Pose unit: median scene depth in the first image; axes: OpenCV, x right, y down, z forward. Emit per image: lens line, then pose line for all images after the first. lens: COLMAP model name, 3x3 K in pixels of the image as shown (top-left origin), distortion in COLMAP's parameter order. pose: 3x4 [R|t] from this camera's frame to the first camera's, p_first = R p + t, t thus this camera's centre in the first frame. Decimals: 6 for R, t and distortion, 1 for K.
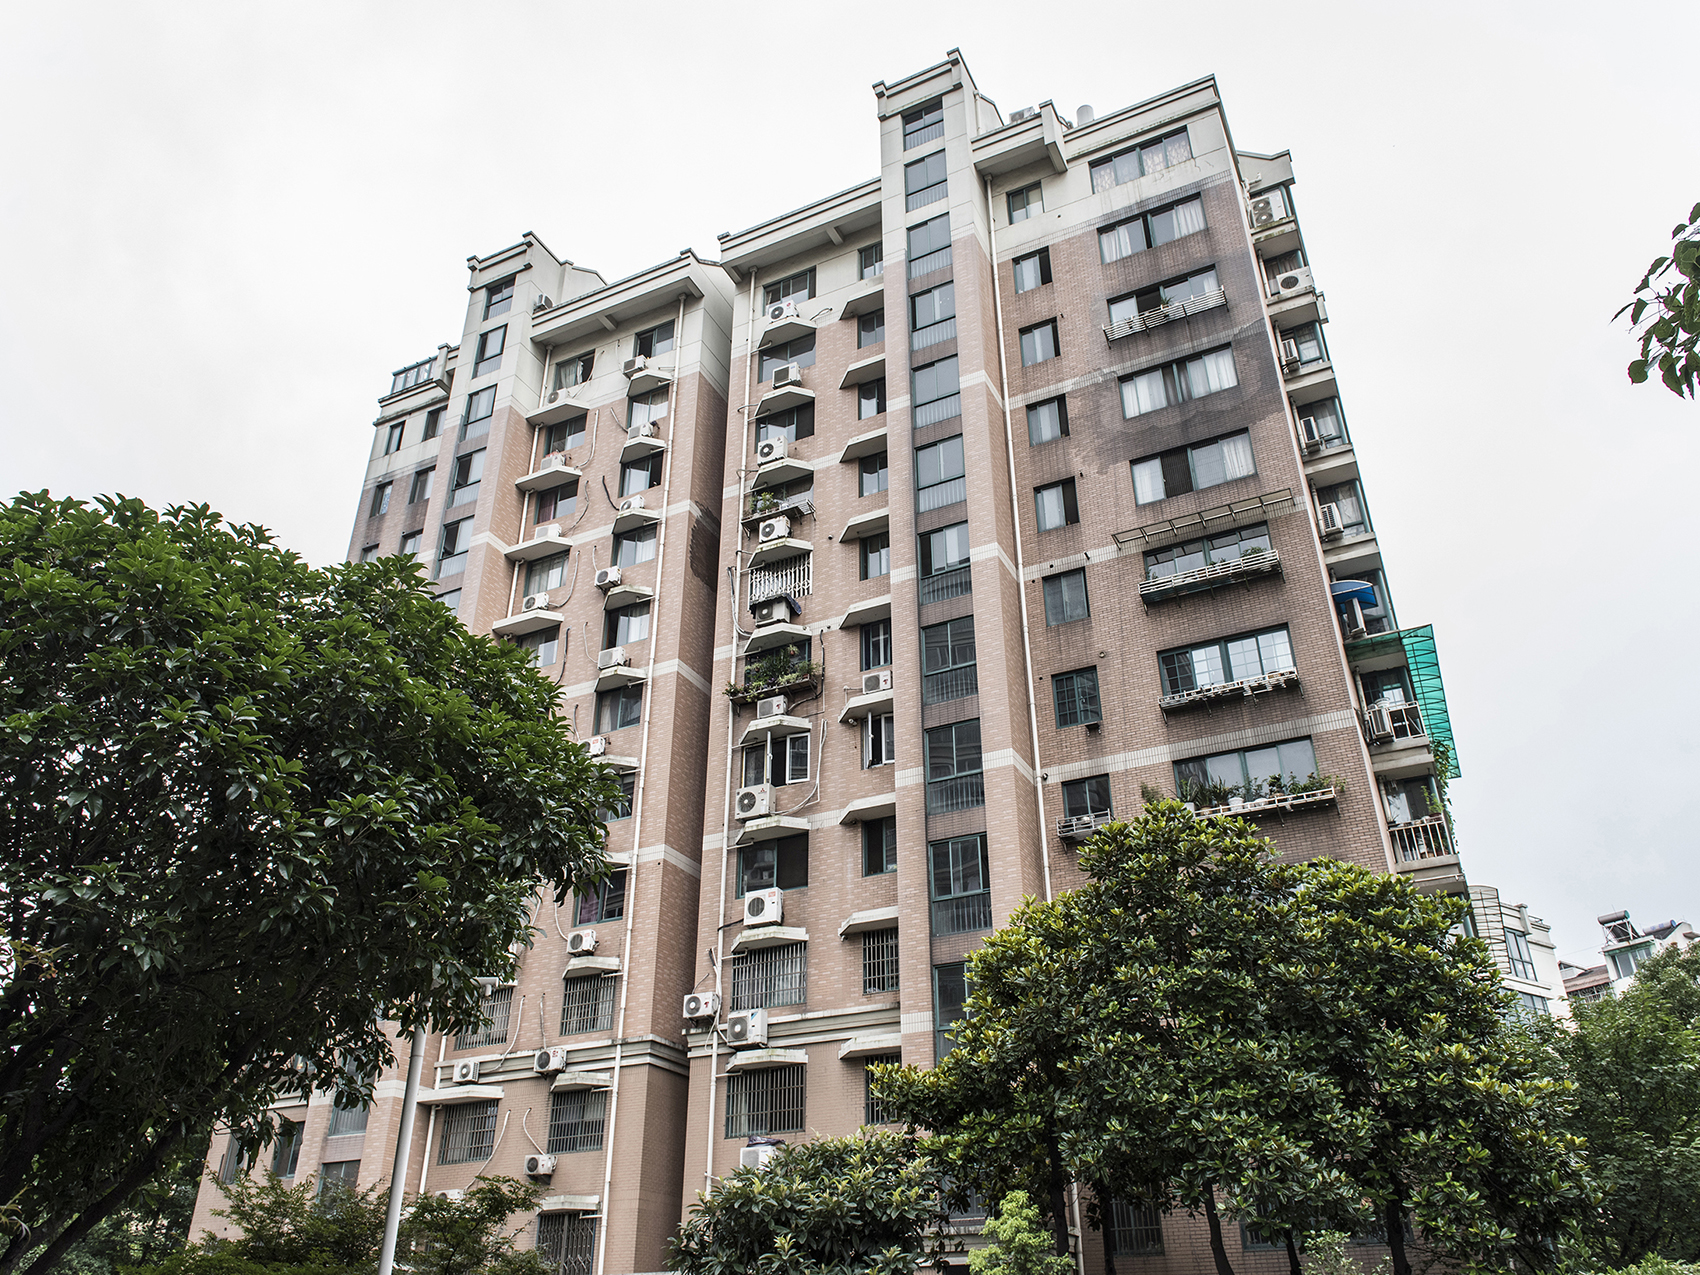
lens RADIAL K [[1290.8, 0, 844.1], [0, 1290.8, 640.7], [0, 0, 1]] dist [0.009207, -0.001799]
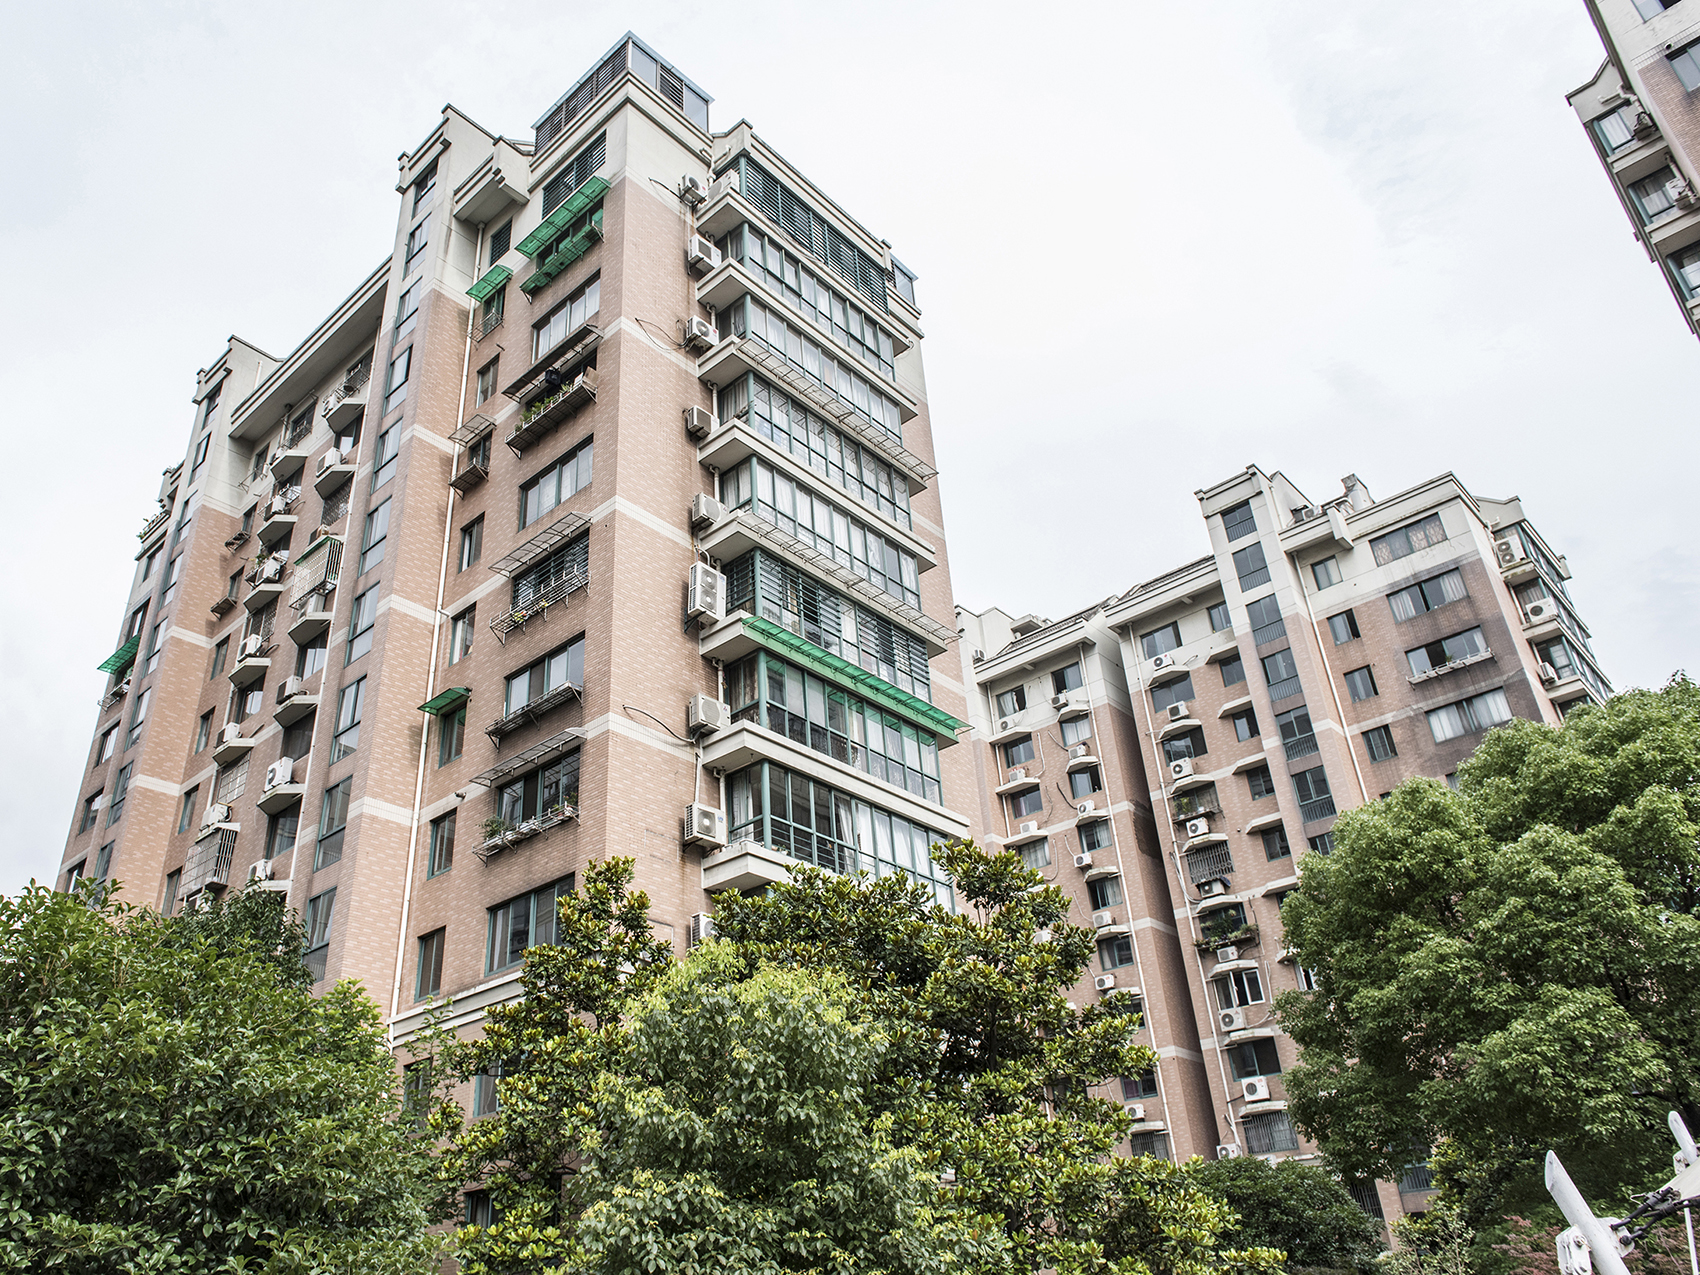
lens RADIAL K [[1290.8, 0, 753.1], [0, 1290.8, 647.7], [0, 0, 1]] dist [0.009207, -0.001799]
pose [[0.953444, -0.177305, -0.243940, -0.150648], [0.180713, 0.983499, -0.008528, -0.392397], [0.241427, -0.035952, 0.969753, -0.640179]]
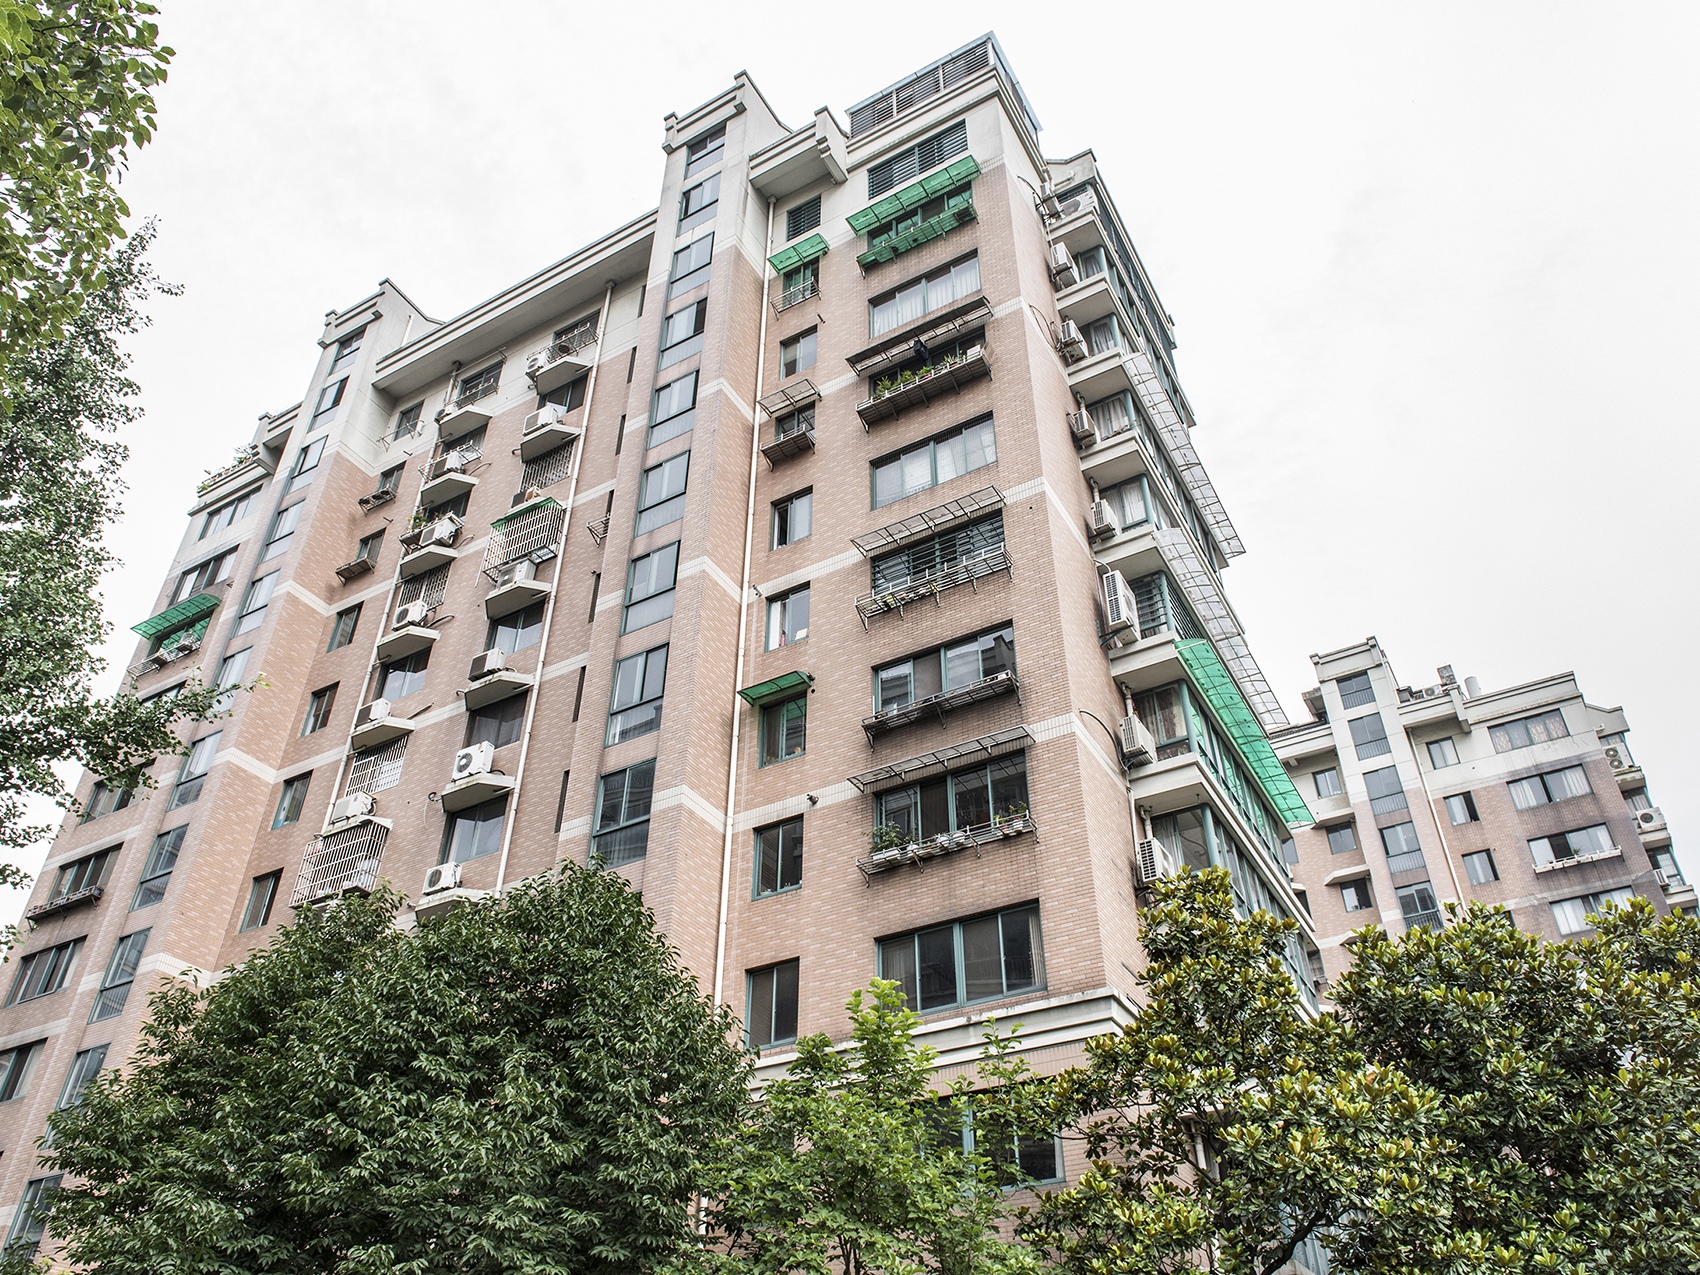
lens RADIAL K [[1290.8, 0, 852.5], [0, 1290.8, 647.1], [0, 0, 1]] dist [0.009207, -0.001799]
pose [[0.998164, -0.038931, -0.046411, -0.497082], [0.033443, 0.992956, -0.113663, -0.341264], [0.050509, 0.111902, 0.992435, -0.550423]]
